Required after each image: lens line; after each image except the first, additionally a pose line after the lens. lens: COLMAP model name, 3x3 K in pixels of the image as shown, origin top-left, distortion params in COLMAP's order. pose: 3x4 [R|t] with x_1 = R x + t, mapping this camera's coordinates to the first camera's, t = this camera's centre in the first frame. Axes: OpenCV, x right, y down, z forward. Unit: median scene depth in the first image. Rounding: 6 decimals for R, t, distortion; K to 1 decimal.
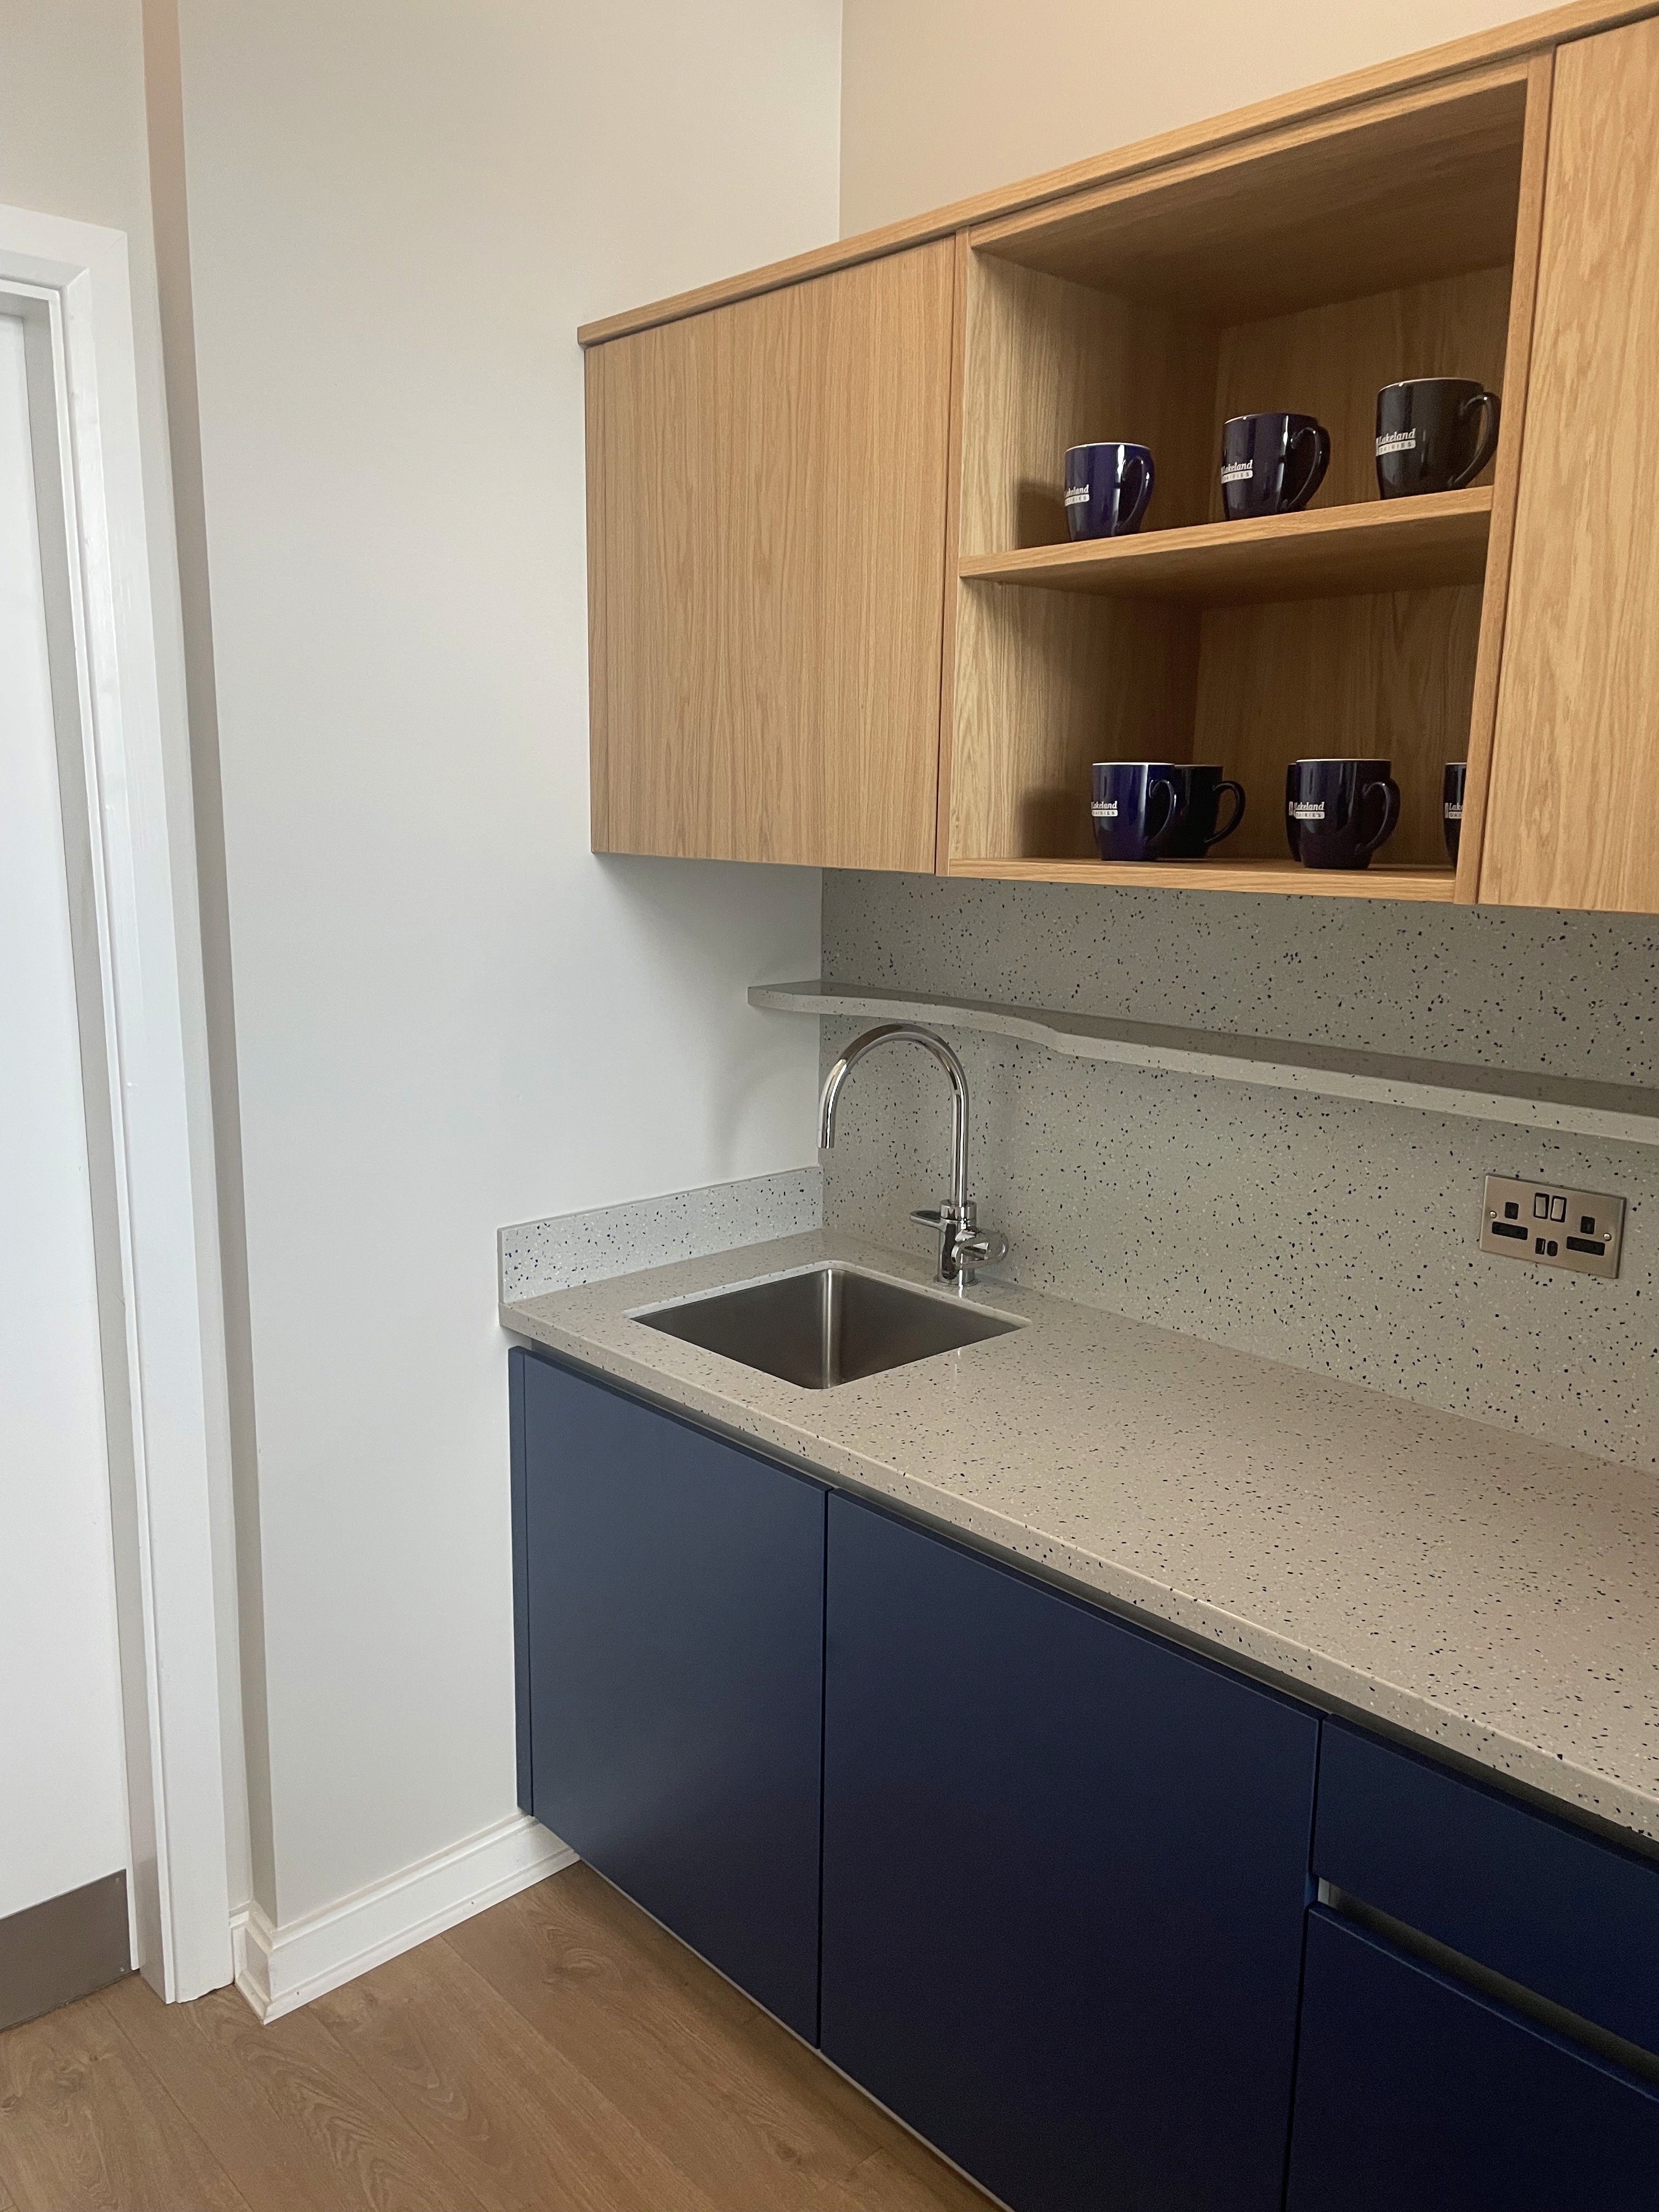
lens RADIAL K [[1673.4, 0, 827.6], [0, 1673.4, 1119.0], [0, 0, 1]] dist [0.089347, -0.110857]
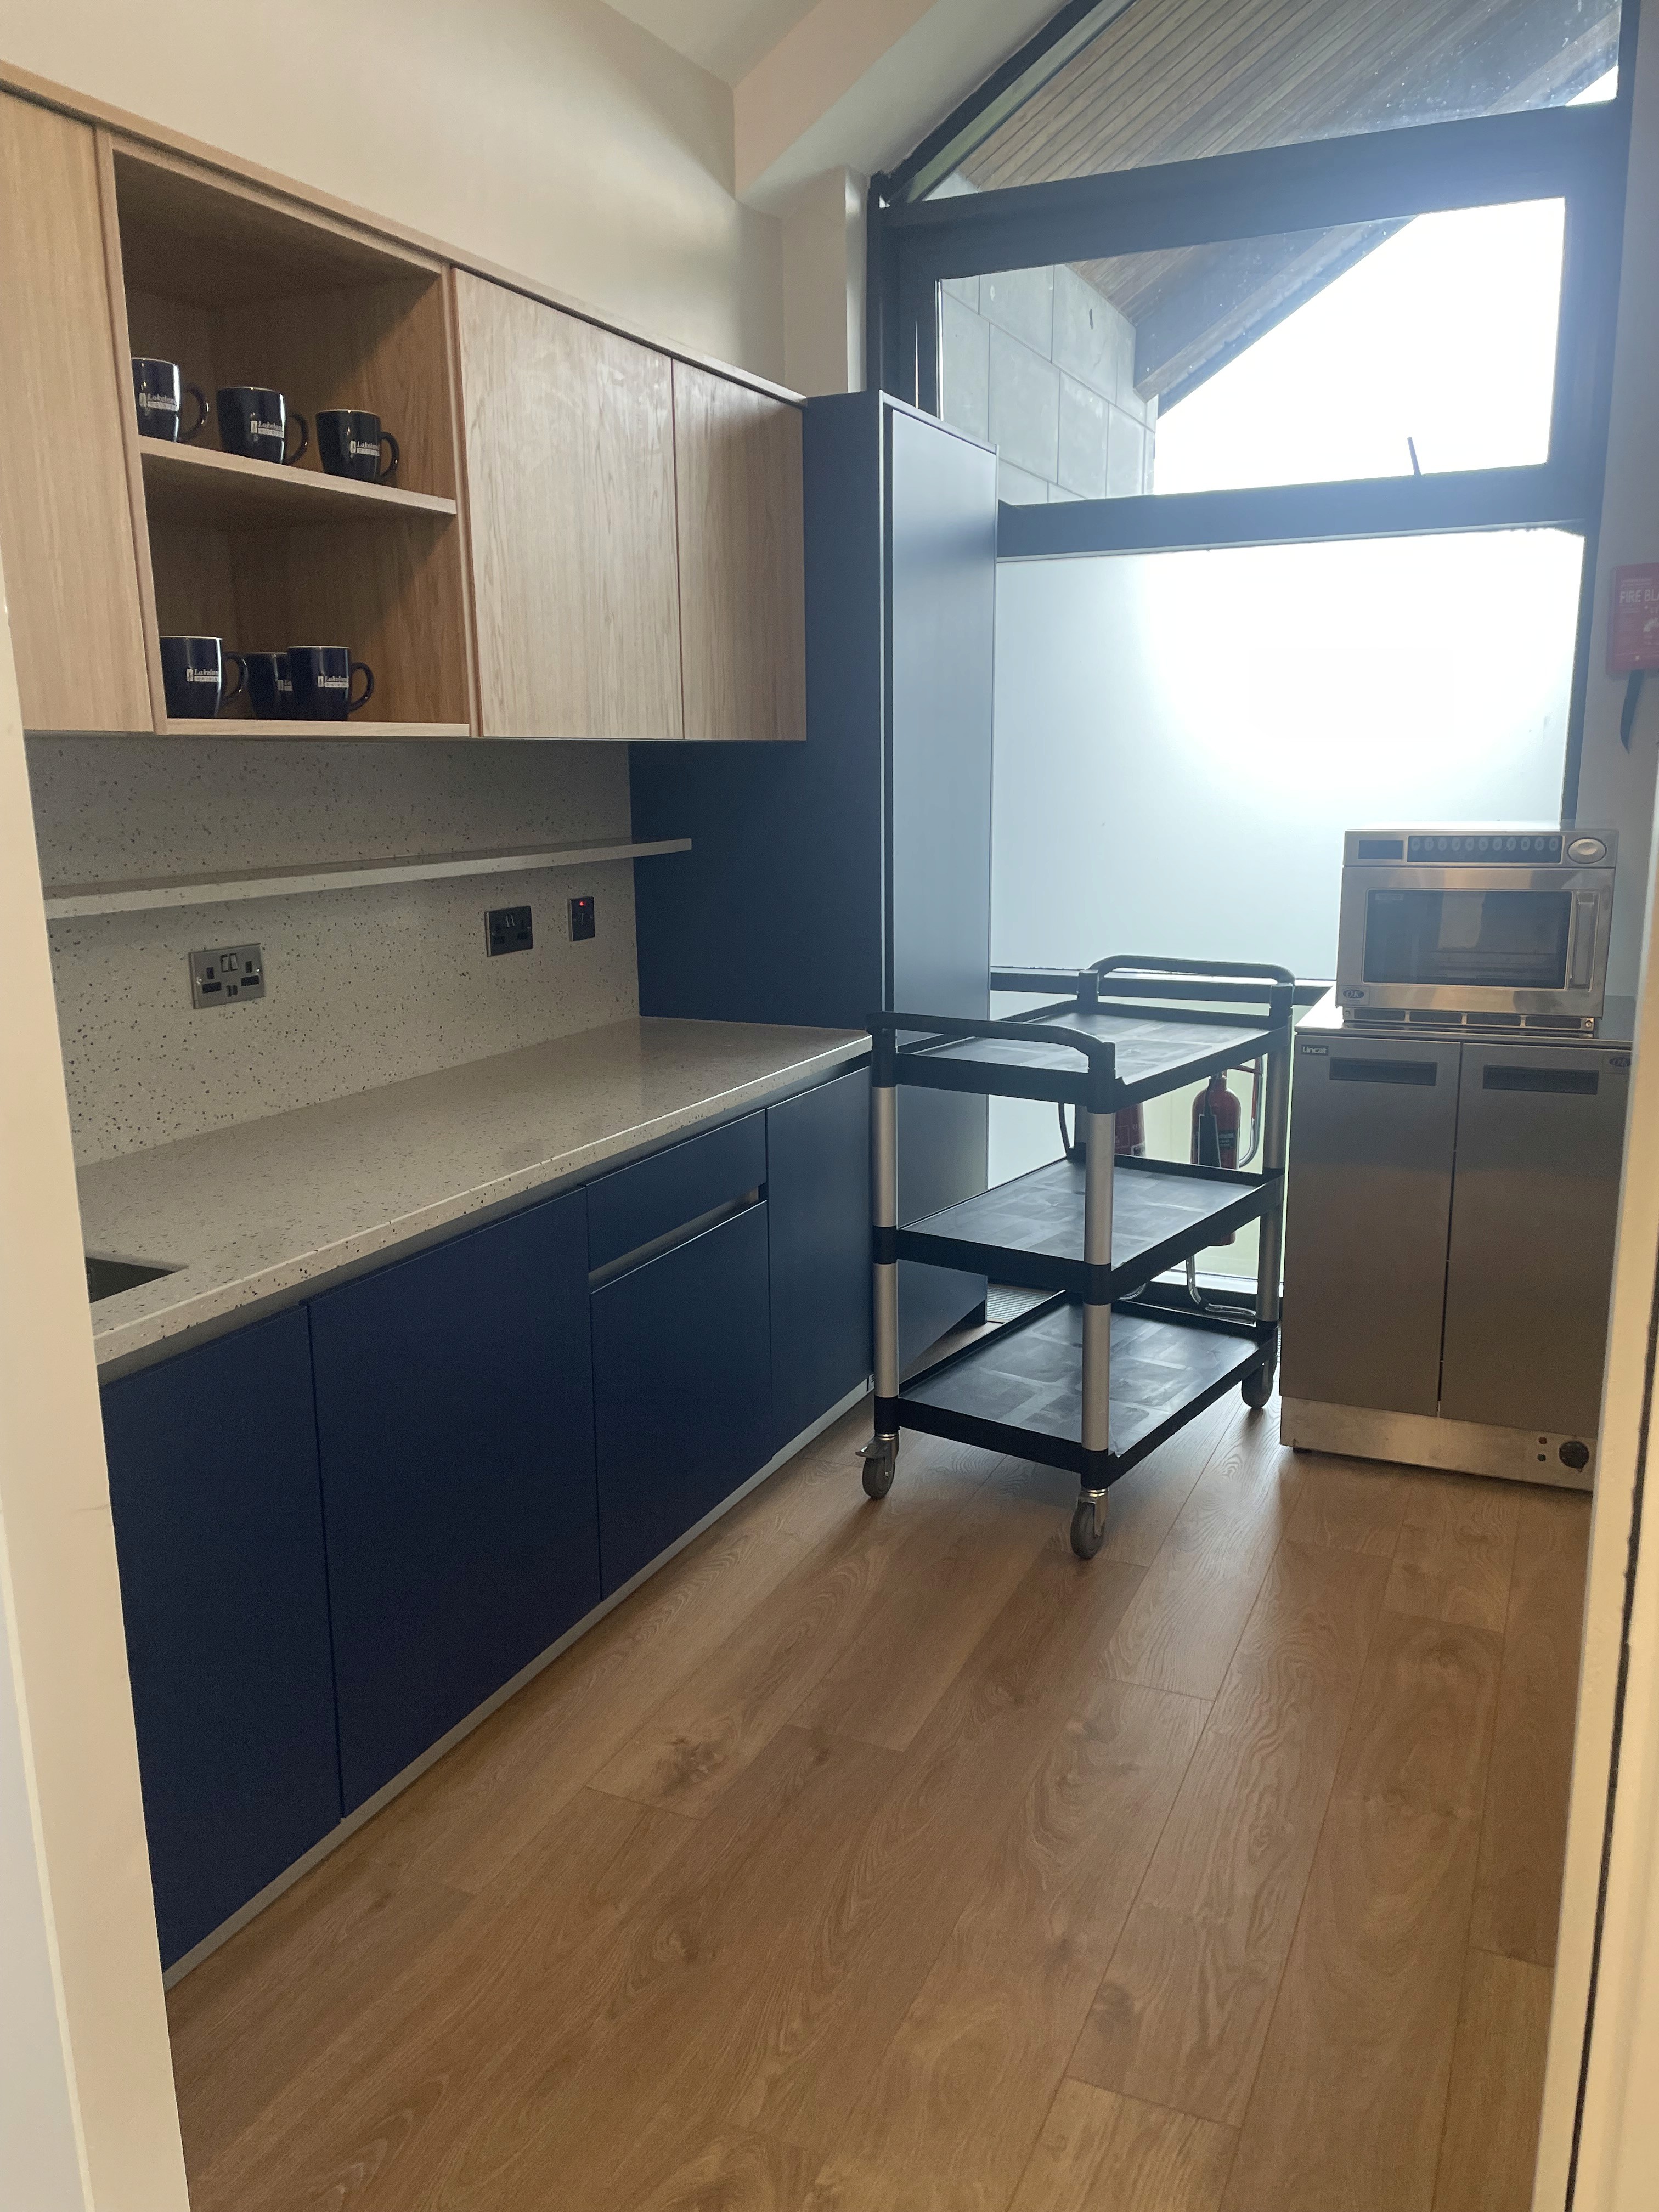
lens RADIAL K [[1673.4, 0, 831.7], [0, 1673.4, 1103.2], [0, 0, 1]] dist [0.089347, -0.110857]
pose [[-0.386408, -0.197499, 0.900935, -1.148685], [0.180389, 0.941758, 0.283816, -0.158812], [-0.904516, 0.272188, -0.328276, 1.067057]]
